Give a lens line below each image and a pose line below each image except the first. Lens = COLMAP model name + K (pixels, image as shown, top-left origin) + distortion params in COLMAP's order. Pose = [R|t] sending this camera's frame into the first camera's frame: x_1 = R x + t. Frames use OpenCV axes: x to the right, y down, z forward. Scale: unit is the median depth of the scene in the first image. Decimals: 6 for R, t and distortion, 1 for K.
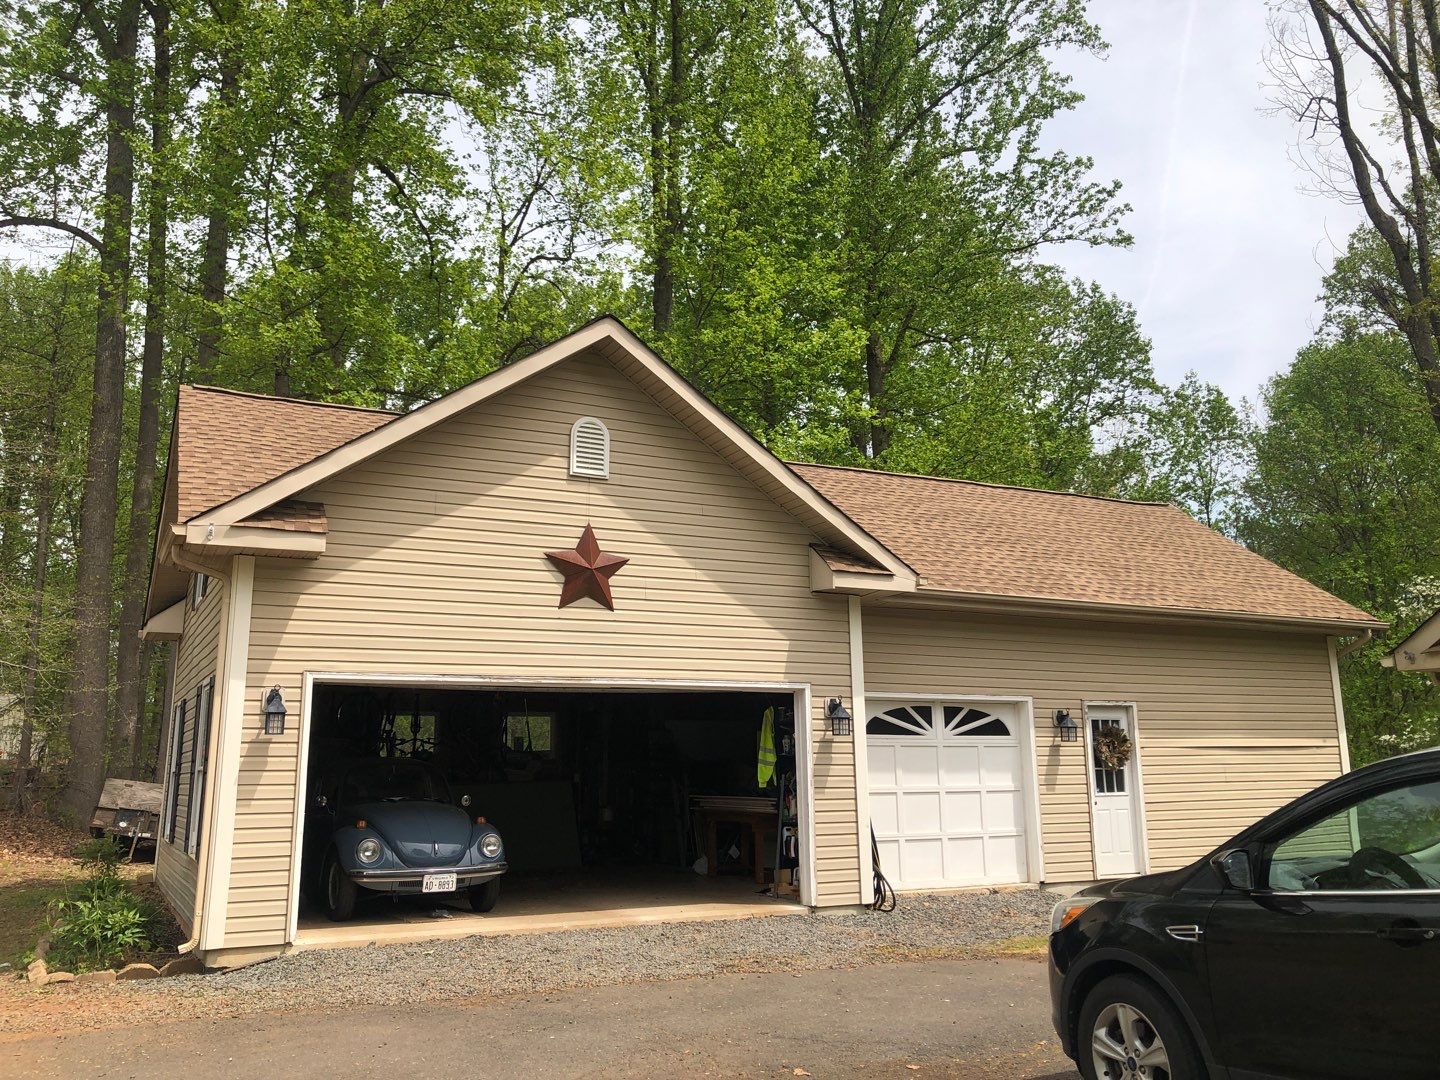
lens RADIAL K [[1181.0, 0, 692.5], [0, 1181.0, 506.7], [0, 0, 1]] dist [0.034452, -0.019023]
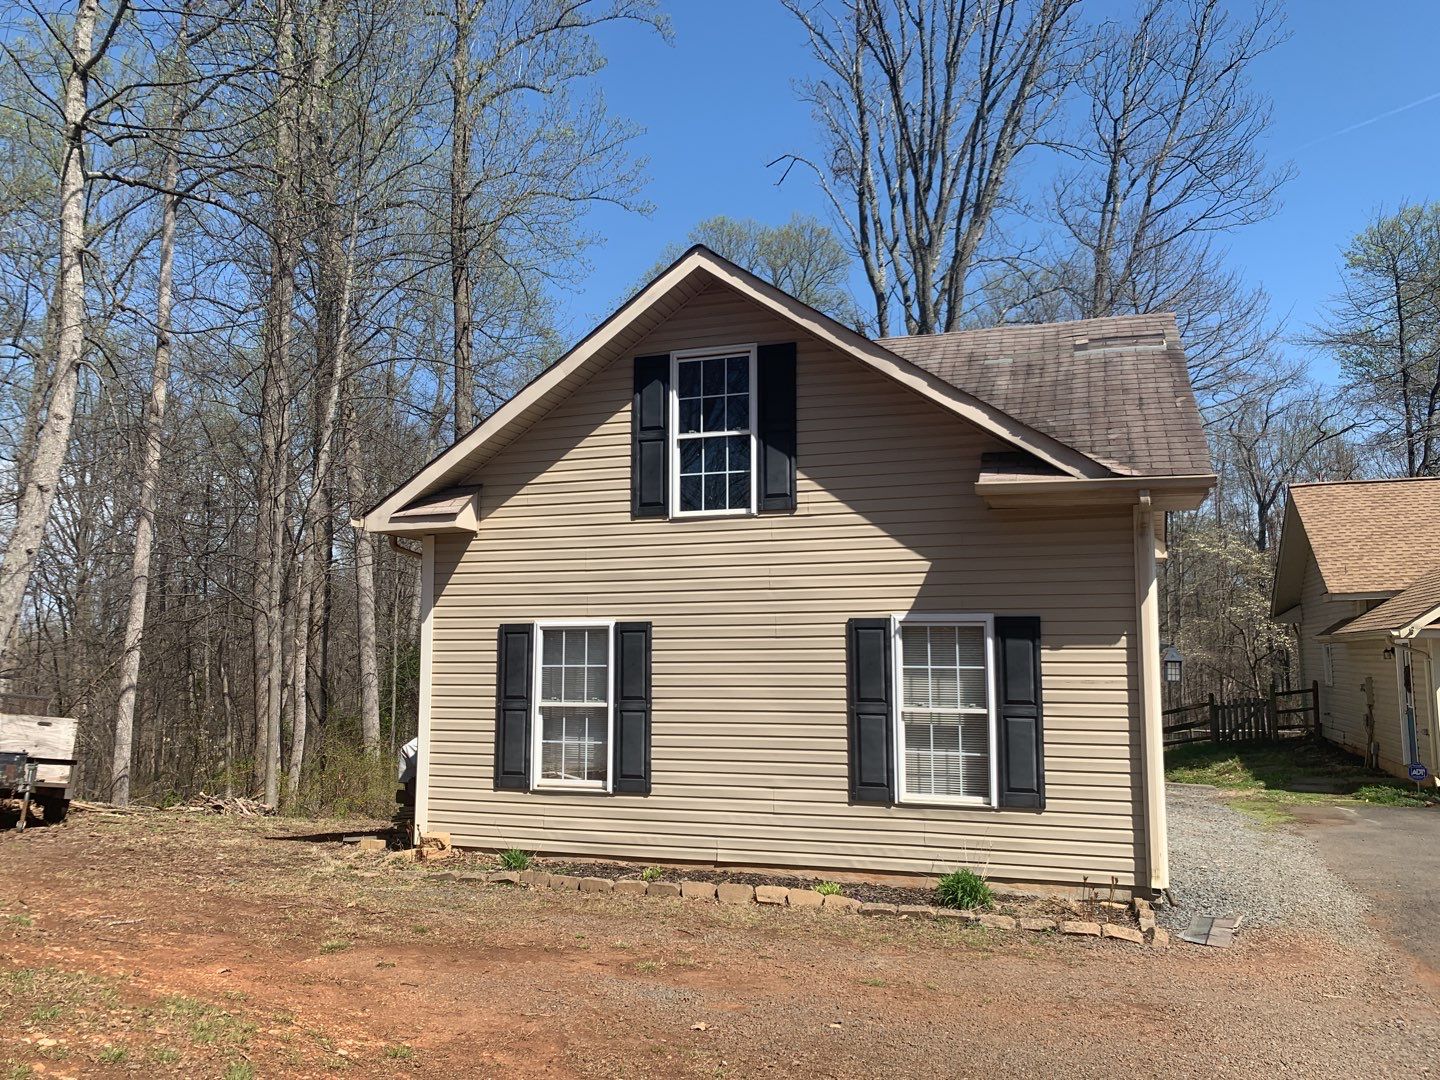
lens RADIAL K [[1109.8, 0, 715.4], [0, 1109.8, 534.5], [0, 0, 1]] dist [0.033673, -0.035496]
pose [[0.711268, 0.084390, 0.697837, -1.033812], [-0.157442, 0.986670, 0.041153, 0.067908], [-0.685062, -0.139140, 0.715074, 0.458386]]
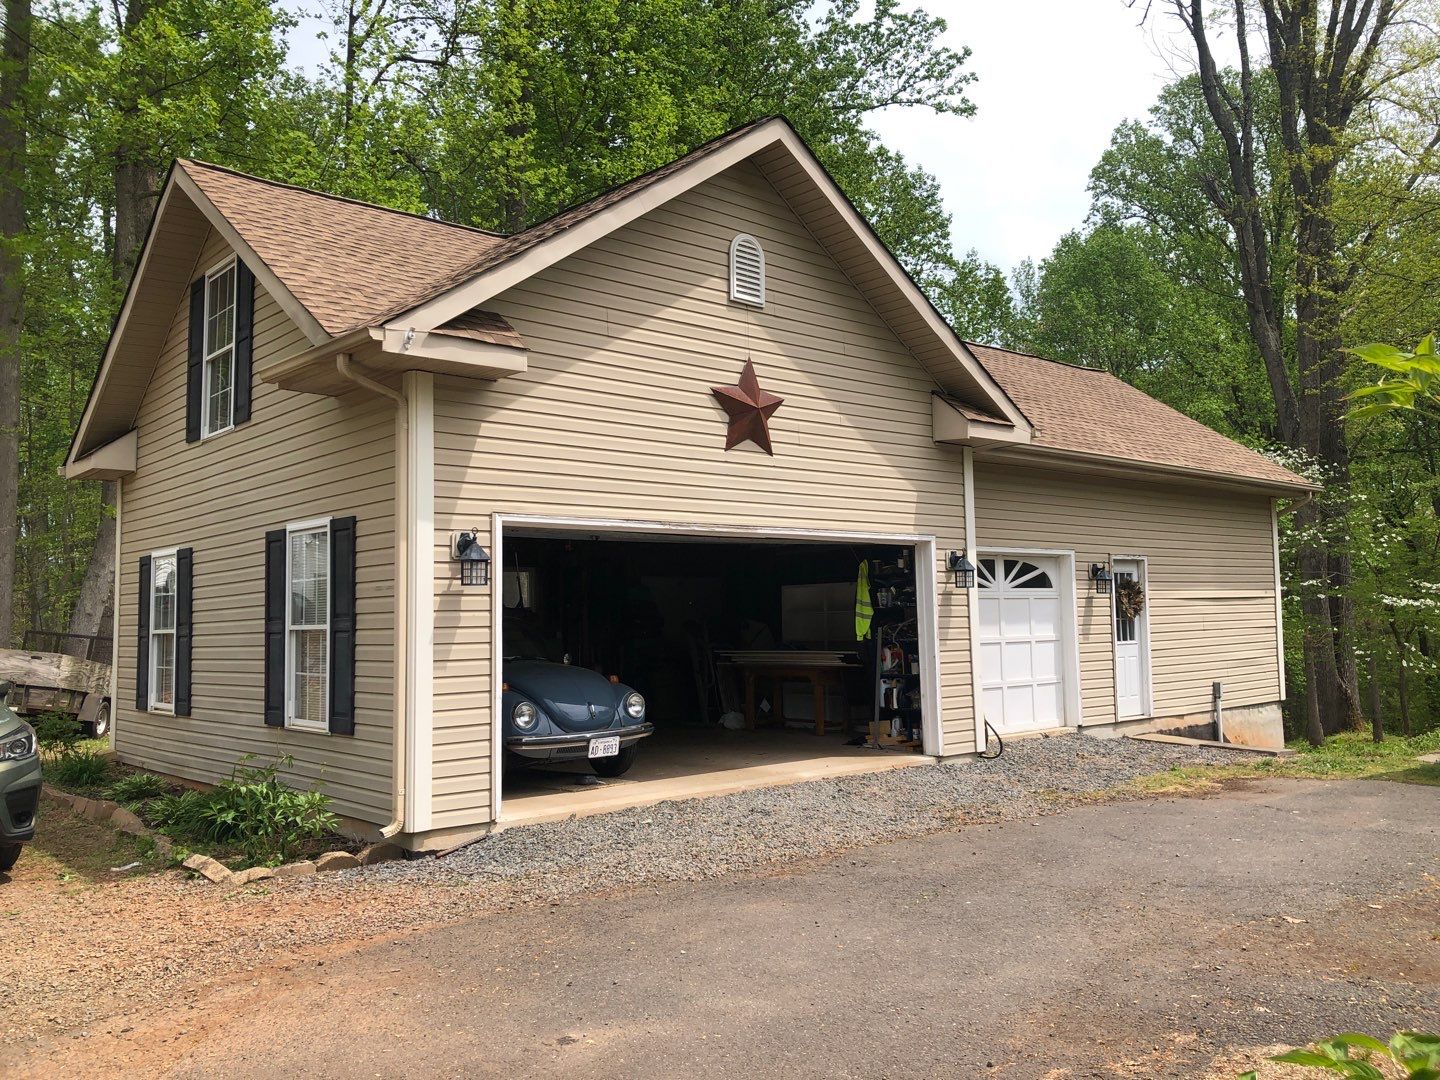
lens RADIAL K [[1181.0, 0, 729.8], [0, 1181.0, 532.3], [0, 0, 1]] dist [0.034452, -0.019023]
pose [[0.964870, 0.009639, 0.262552, -0.310620], [-0.045704, 0.990248, 0.131603, 0.026703], [-0.258723, -0.138979, 0.955901, 0.115583]]
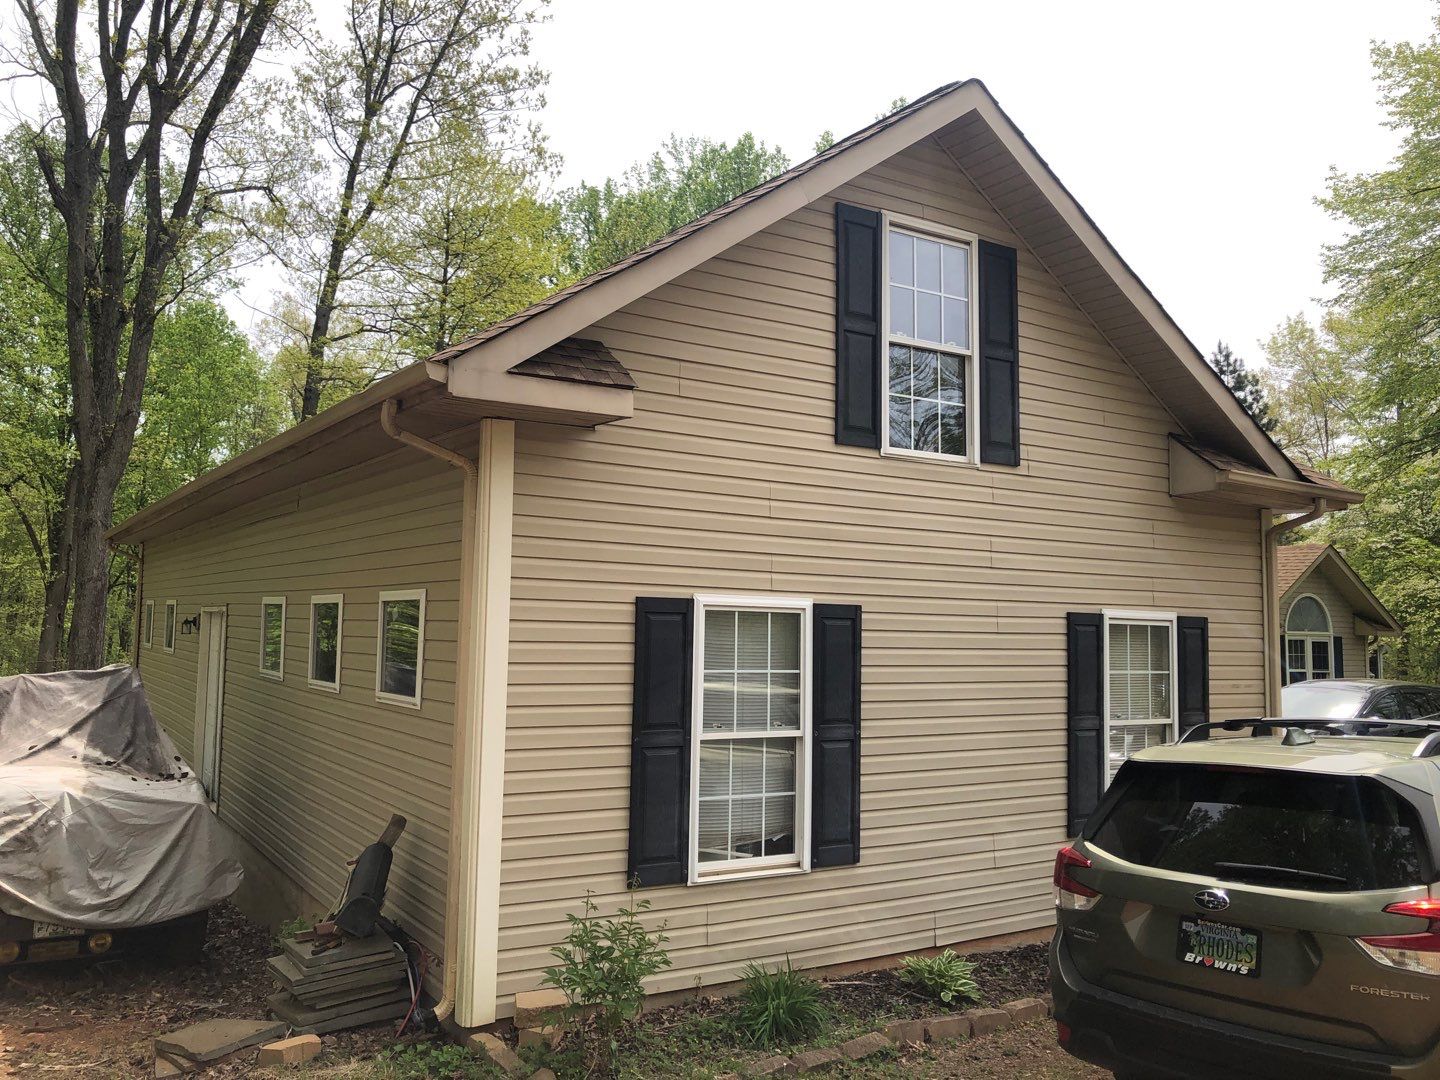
lens RADIAL K [[1181.0, 0, 703.0], [0, 1181.0, 515.0], [0, 0, 1]] dist [0.034452, -0.019023]
pose [[-0.101824, 0.097038, 0.990058, -1.064265], [-0.238133, 0.963919, -0.118968, 0.222996], [-0.965880, -0.247879, -0.075042, 1.224718]]
